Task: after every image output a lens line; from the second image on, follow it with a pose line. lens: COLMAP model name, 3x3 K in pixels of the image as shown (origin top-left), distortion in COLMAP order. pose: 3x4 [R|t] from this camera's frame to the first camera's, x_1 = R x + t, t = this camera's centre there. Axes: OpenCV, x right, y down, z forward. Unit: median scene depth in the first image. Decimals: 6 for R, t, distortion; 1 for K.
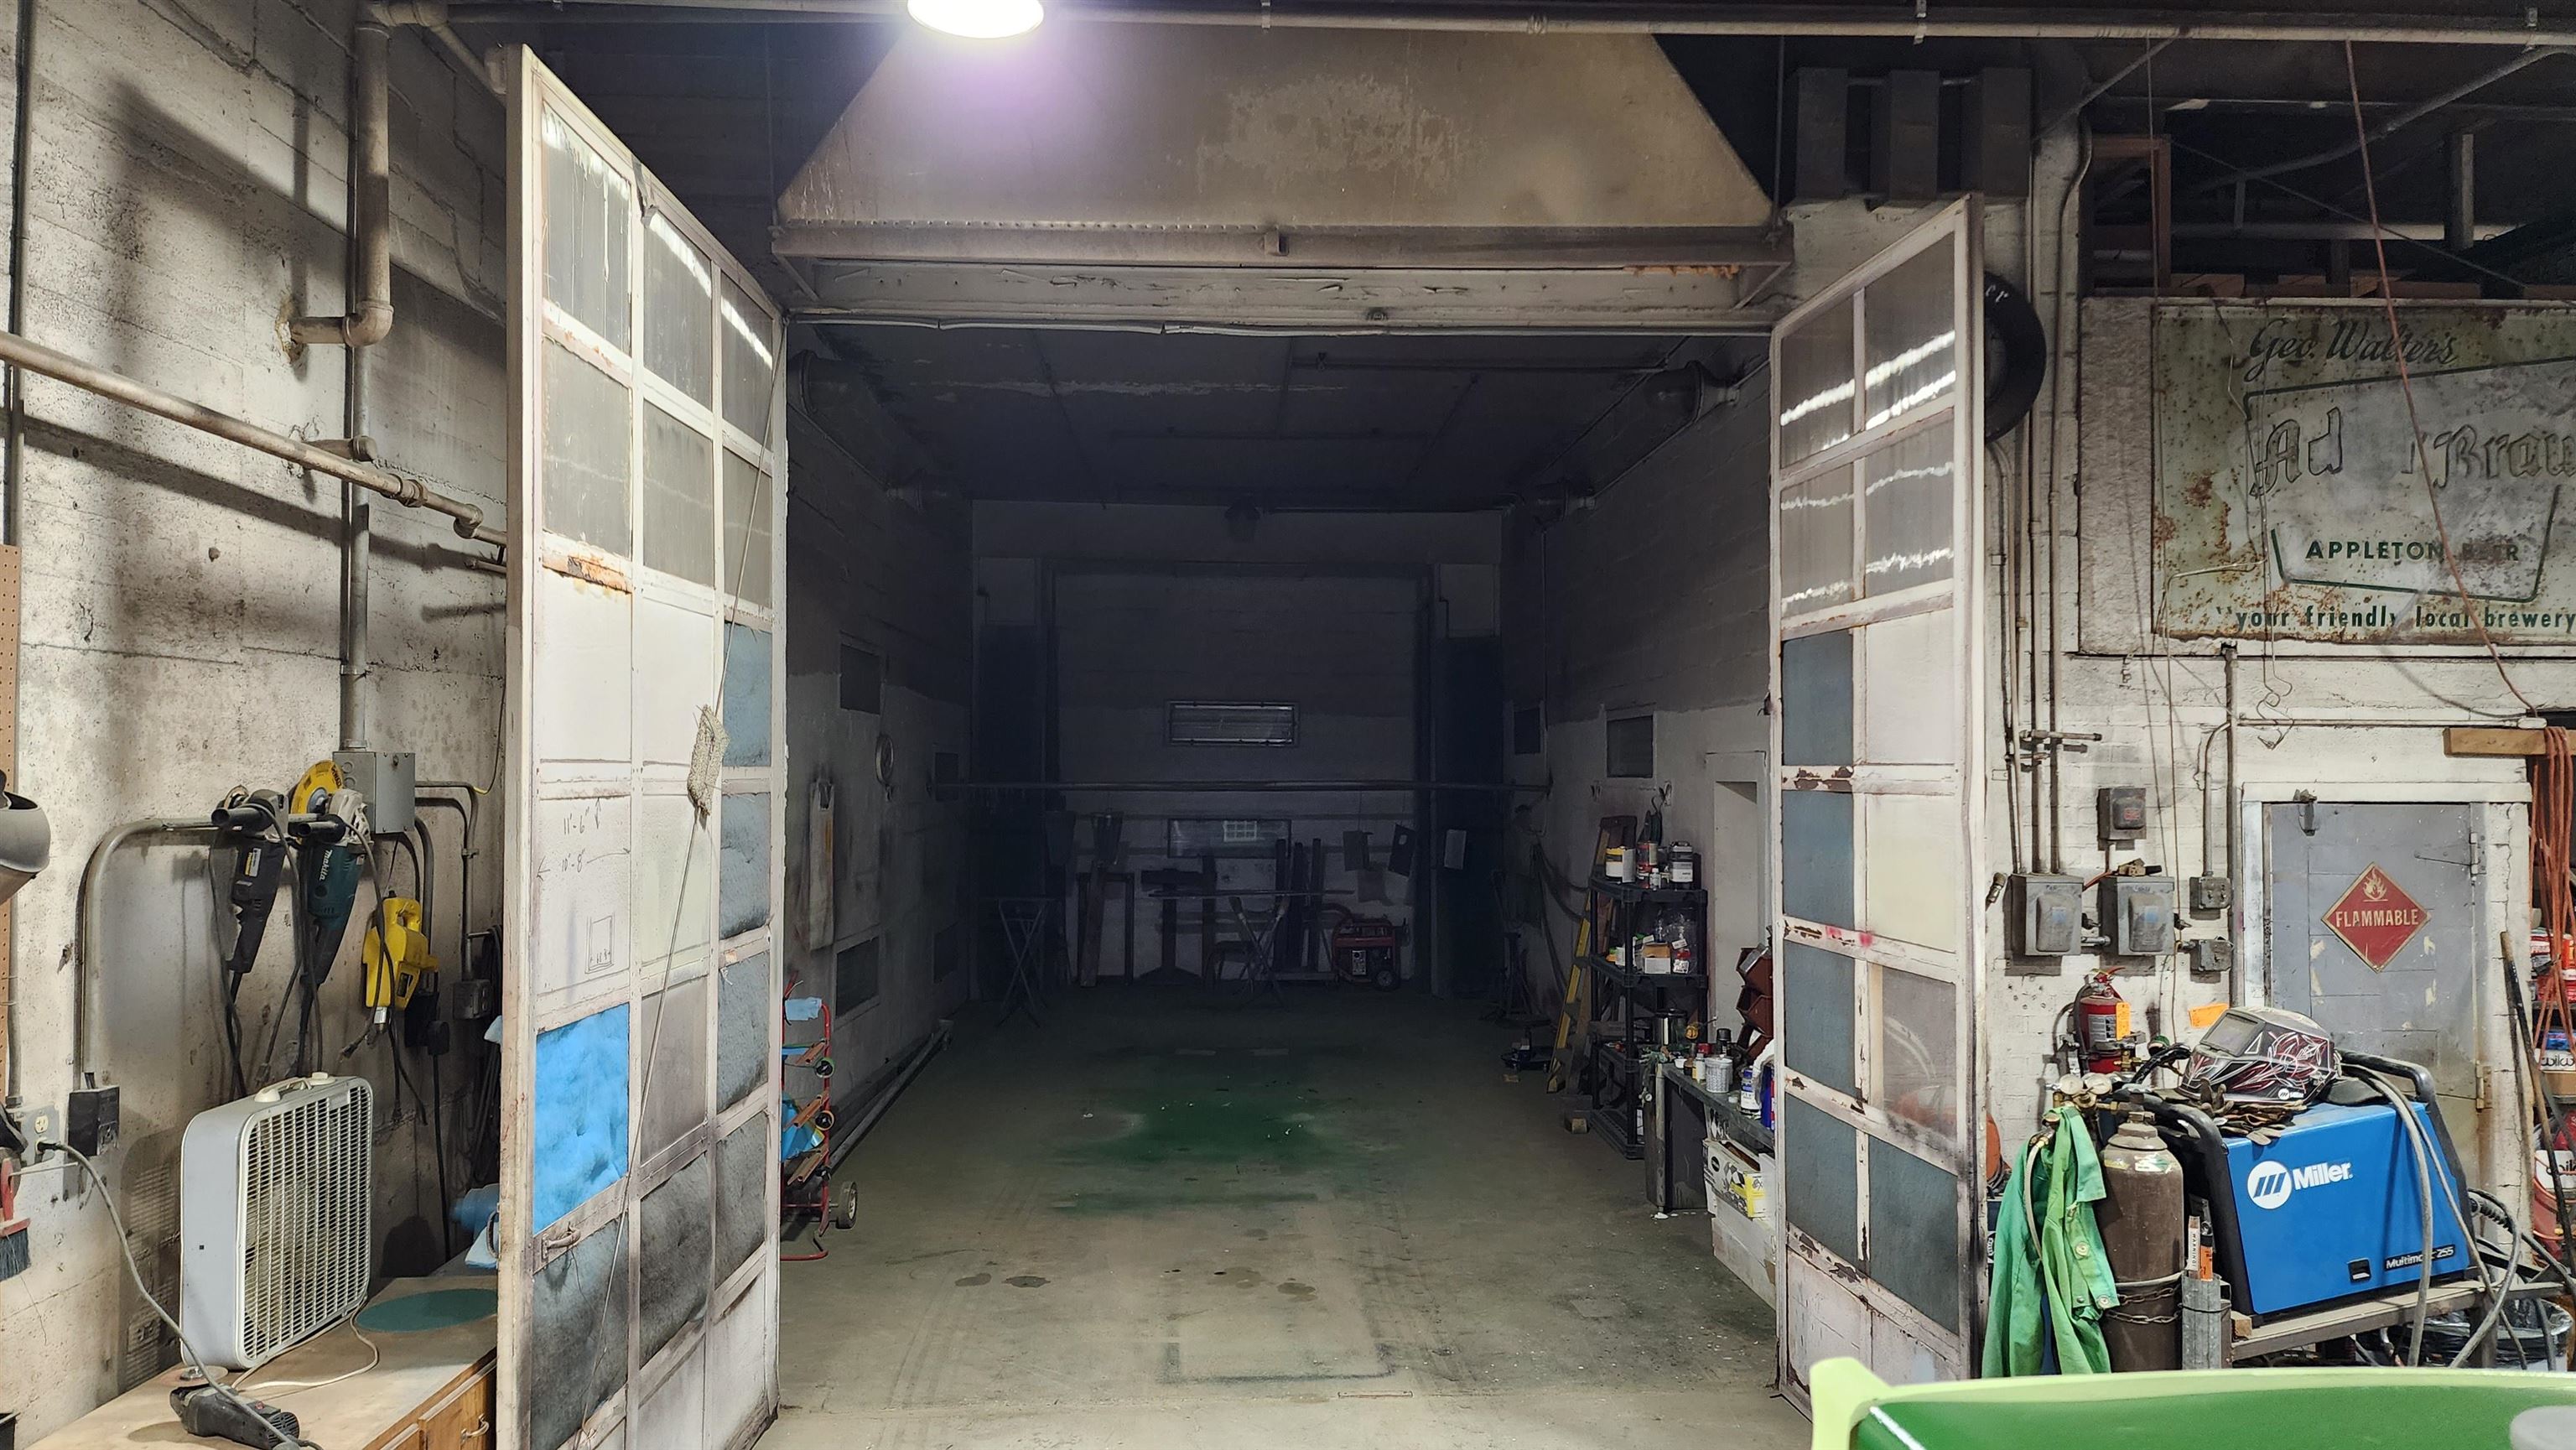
lens RADIAL K [[1713.6, 0, 1285.0], [0, 1713.6, 747.7], [0, 0, 1]] dist [0.035348, -0.006387]
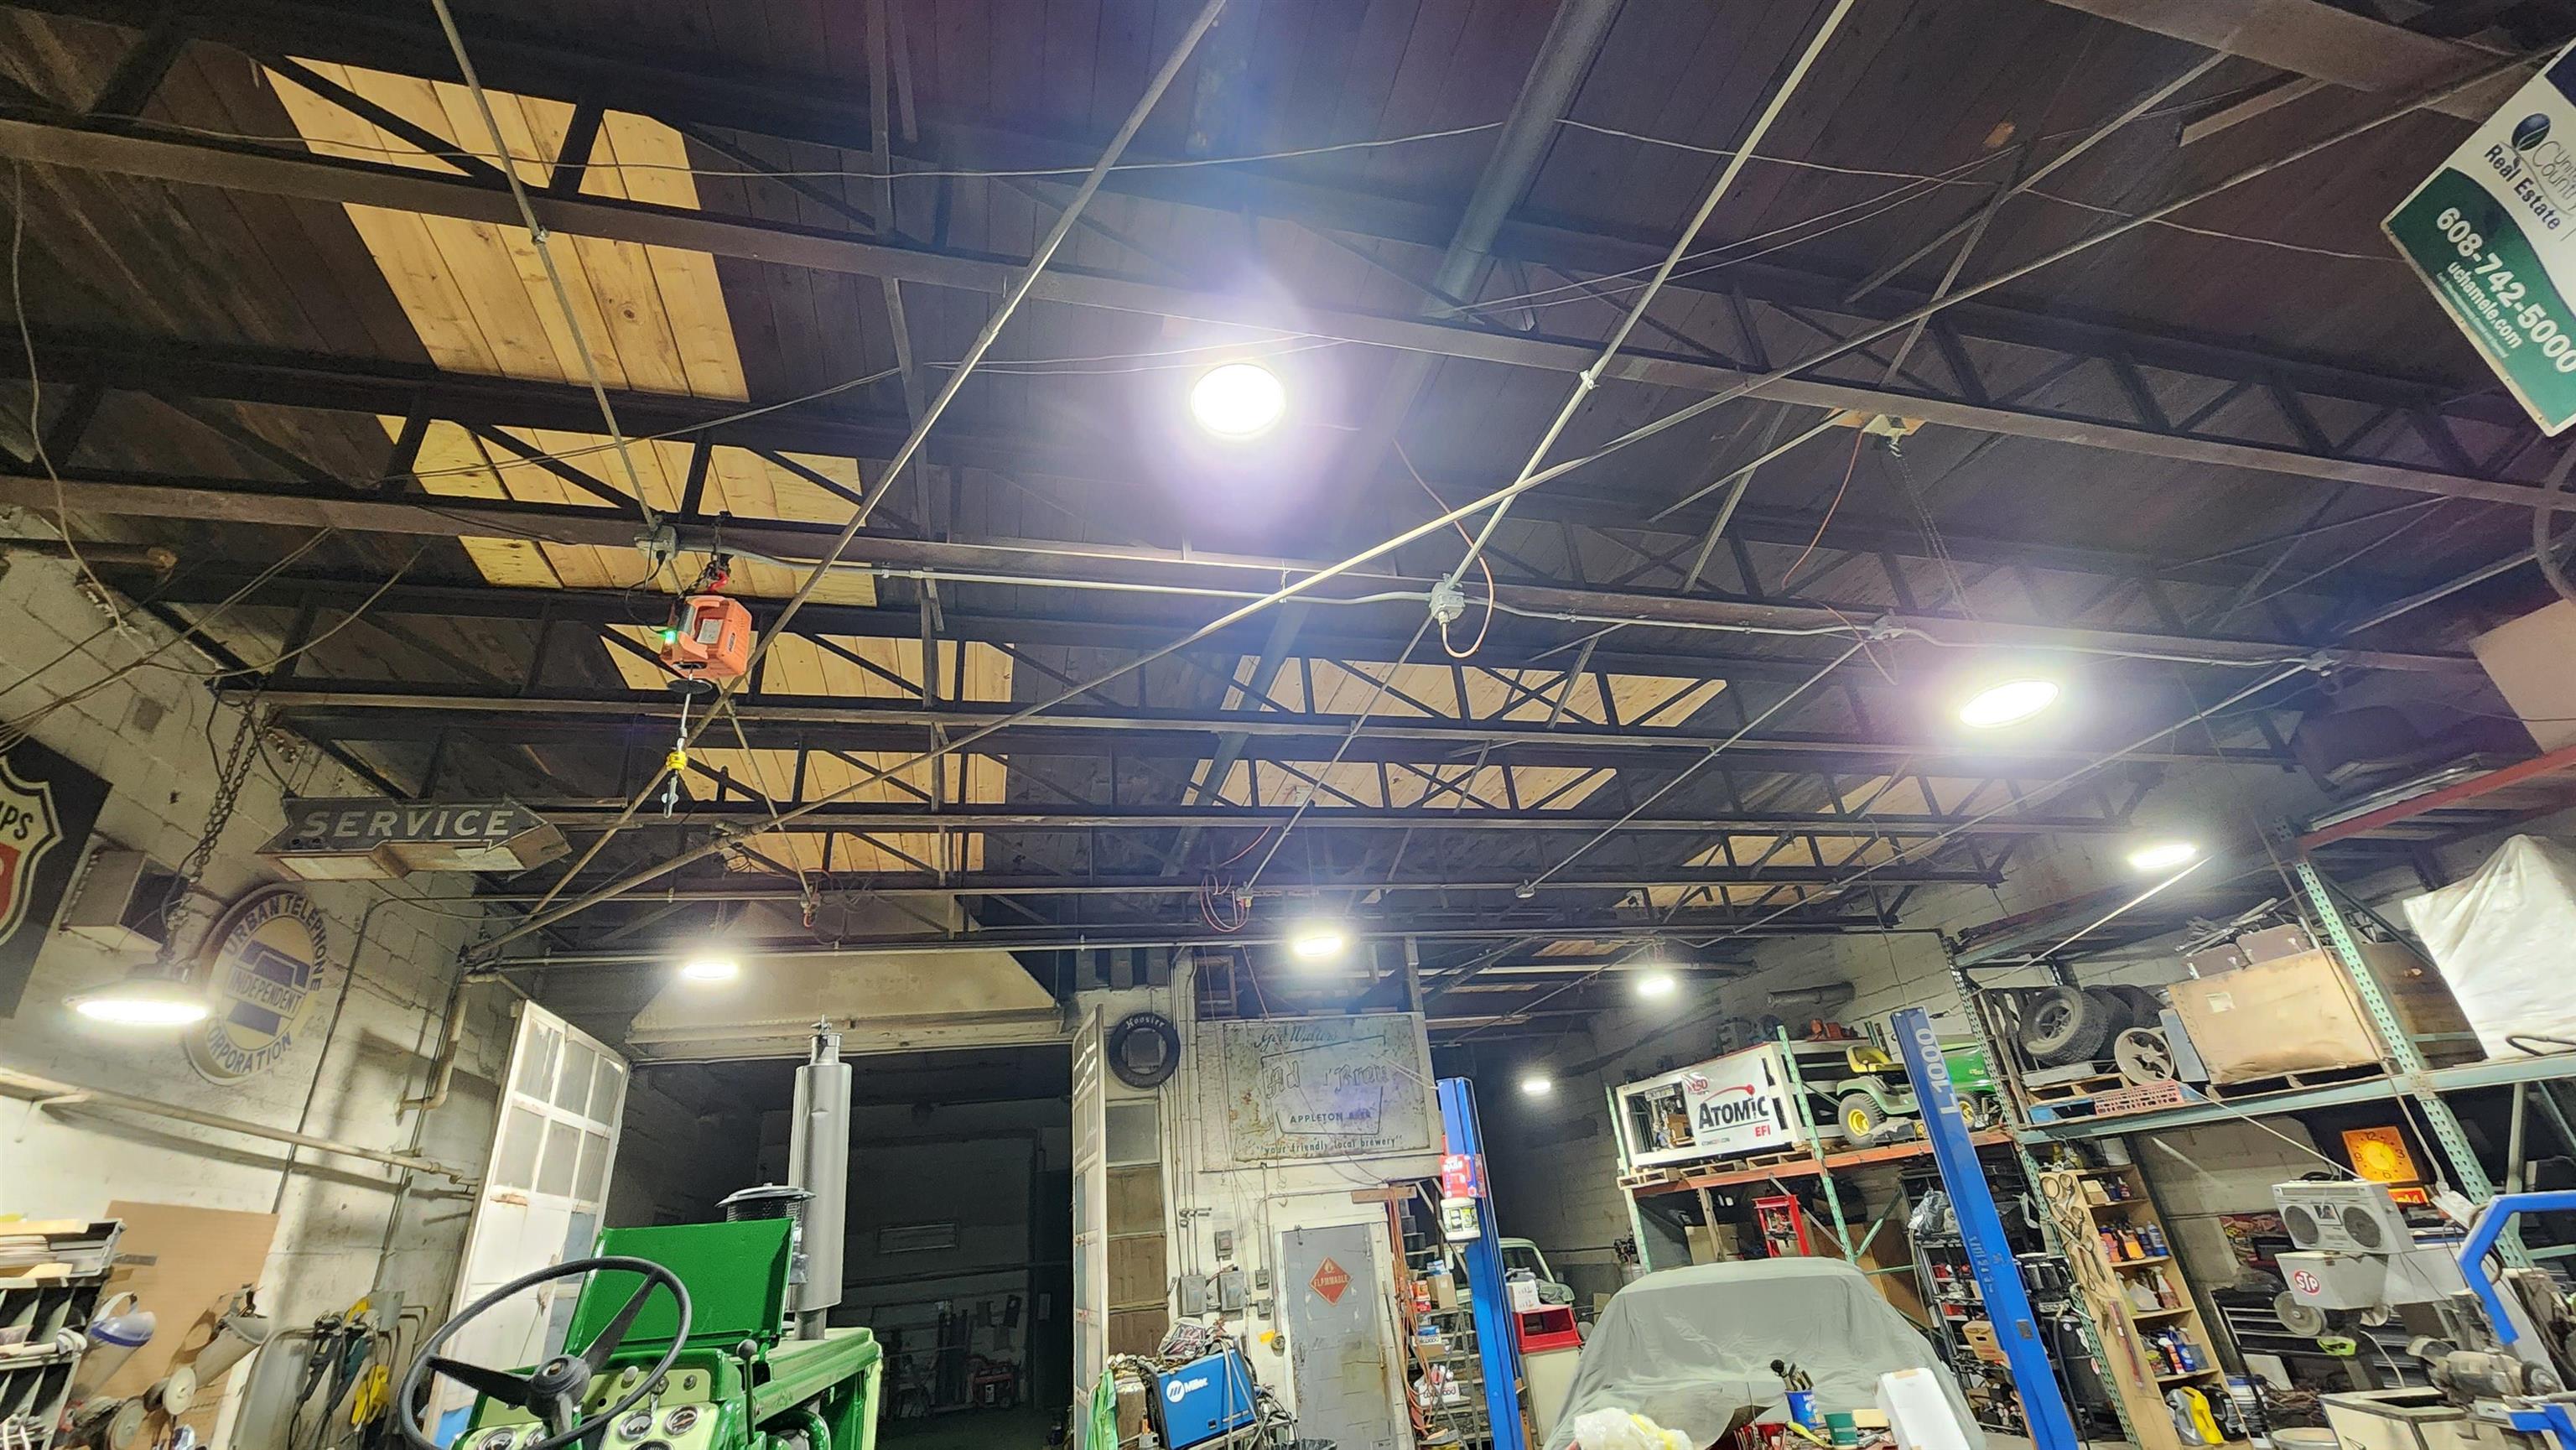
lens RADIAL K [[1063.9, 0, 1291.1], [0, 1063.9, 718.5], [0, 0, 1]] dist [0.000811, 0.000316]
pose [[0.973544, 0.010333, 0.228265, 0.258476], [0.091086, 0.898626, -0.429156, 0.028941], [-0.209559, 0.438594, 0.873911, -0.681326]]
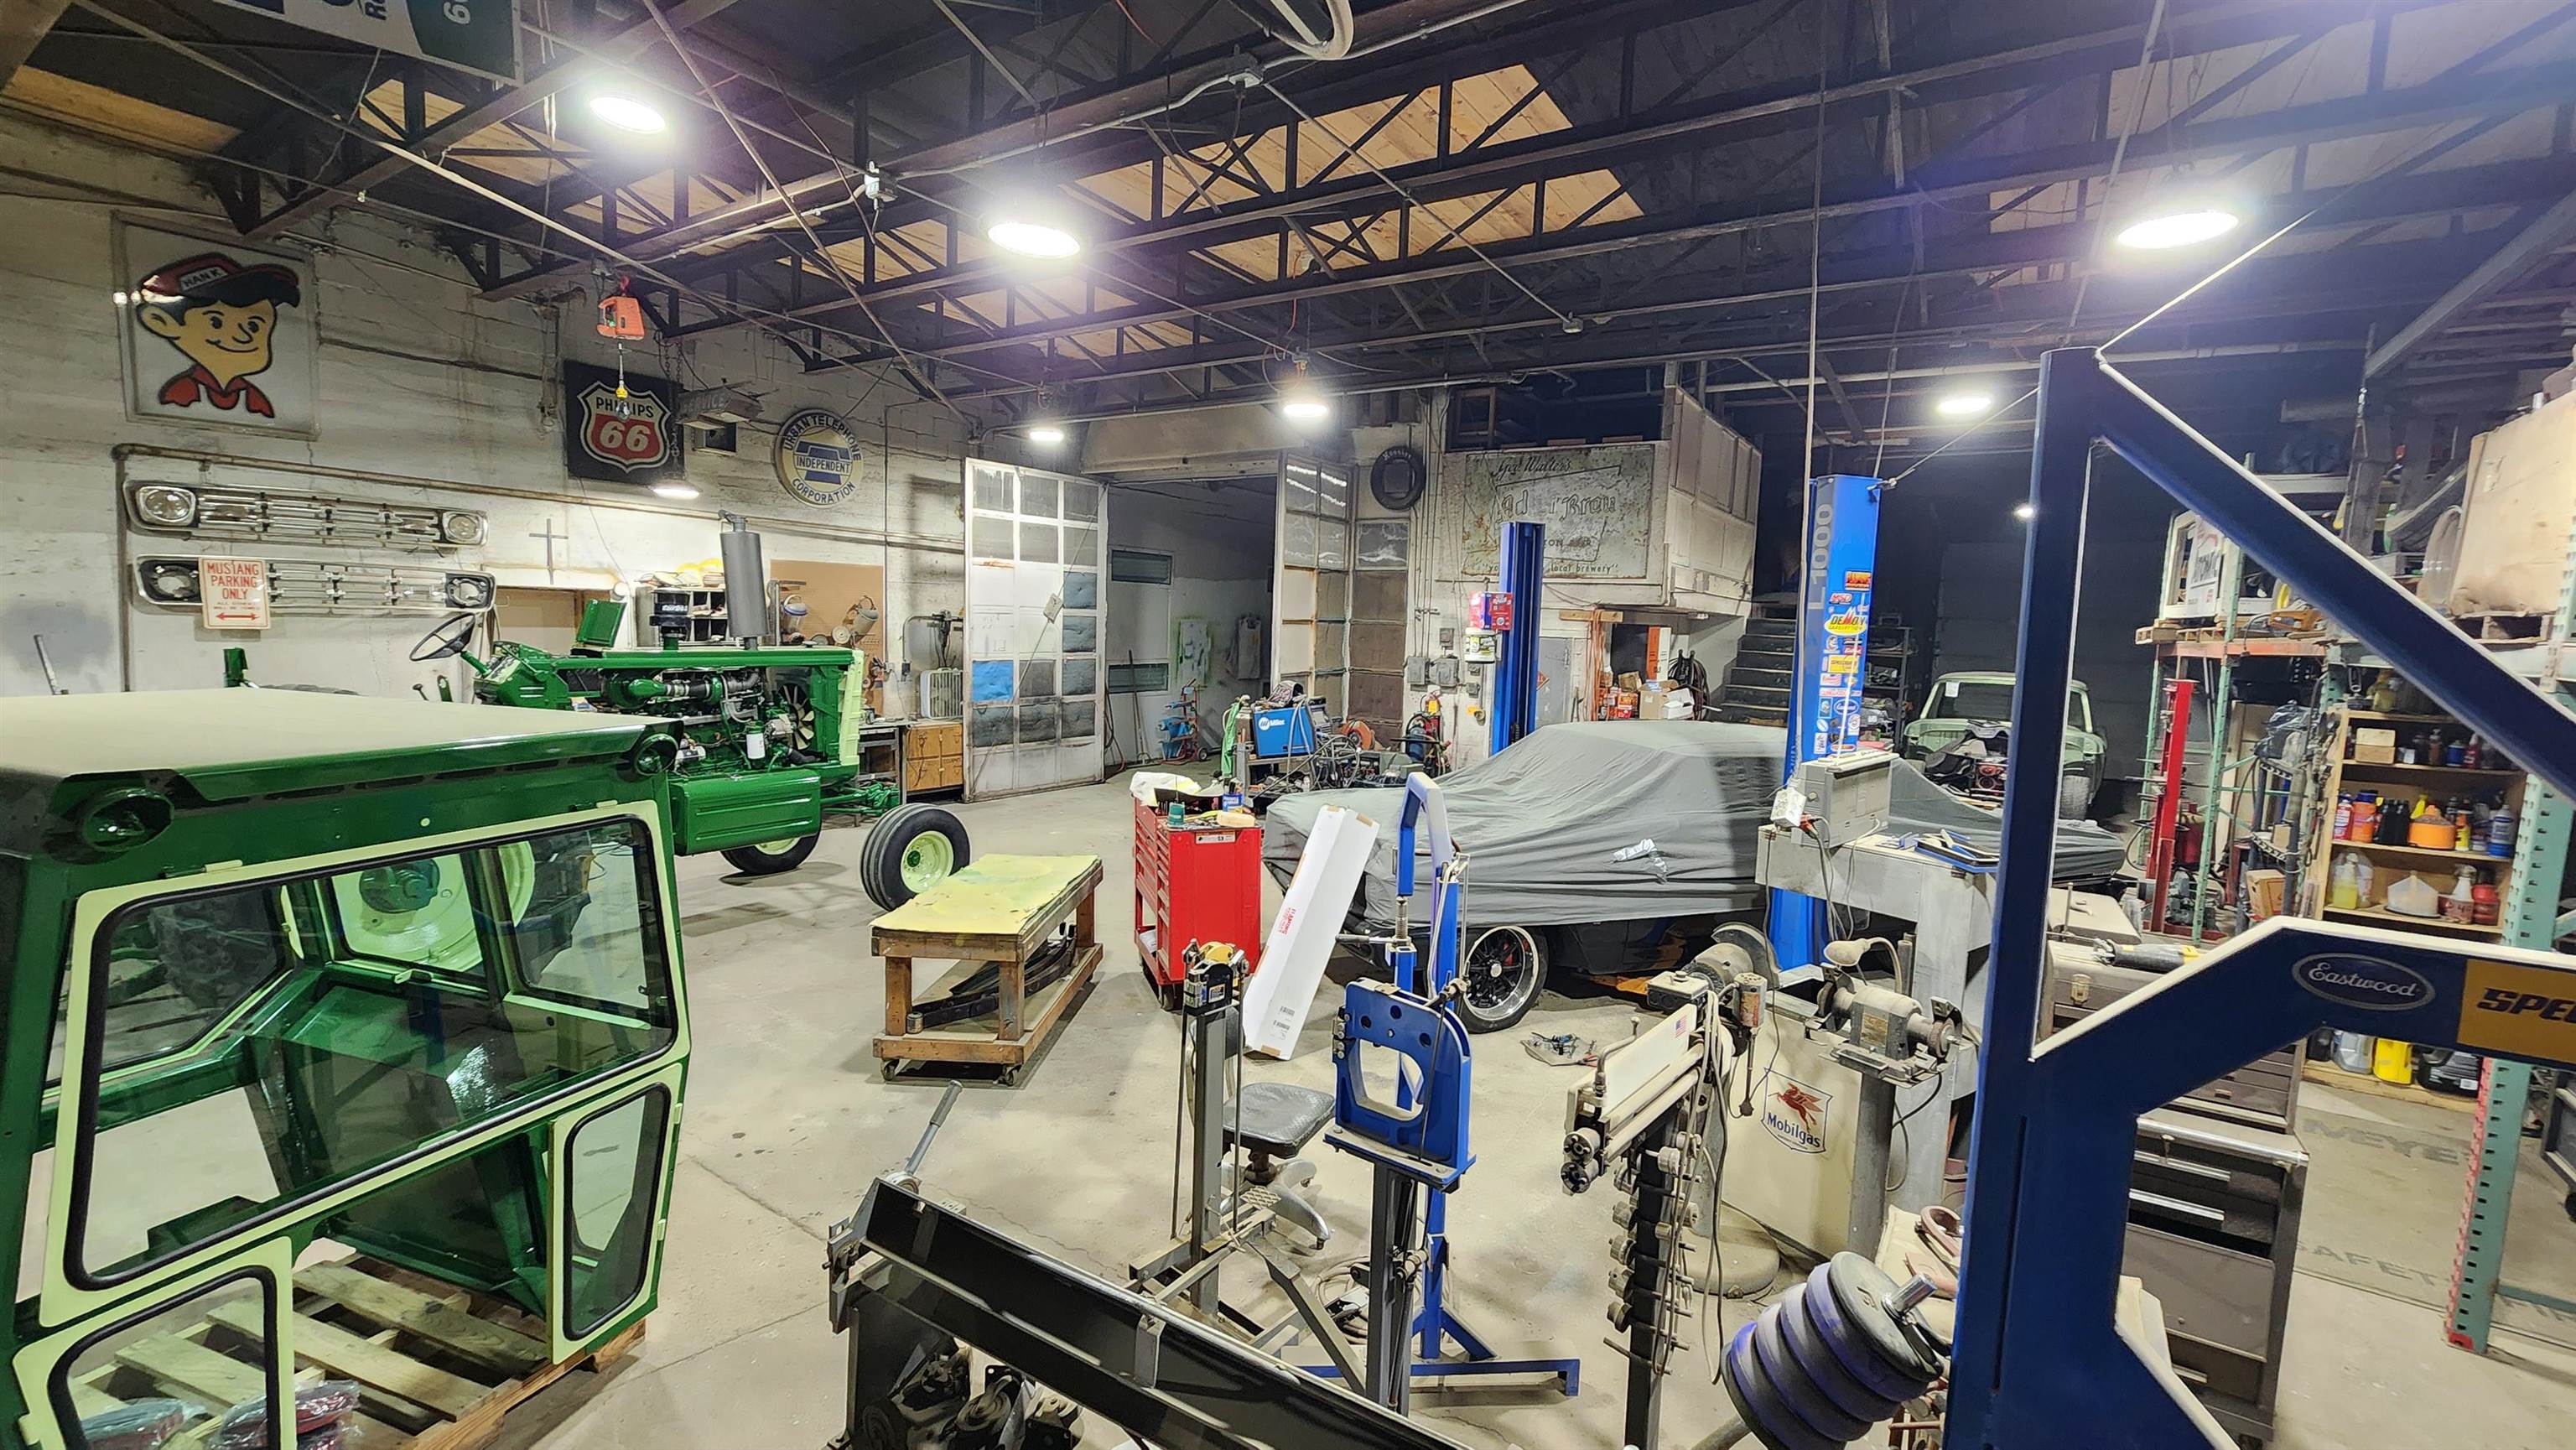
lens RADIAL K [[1063.9, 0, 1308.1], [0, 1063.9, 711.5], [0, 0, 1]] dist [0.000811, 0.000316]
pose [[0.807993, 0.078482, -0.583942, 1.483623], [-0.023146, 0.994552, 0.101641, -0.014704], [0.588737, -0.068609, 0.805407, -0.624896]]
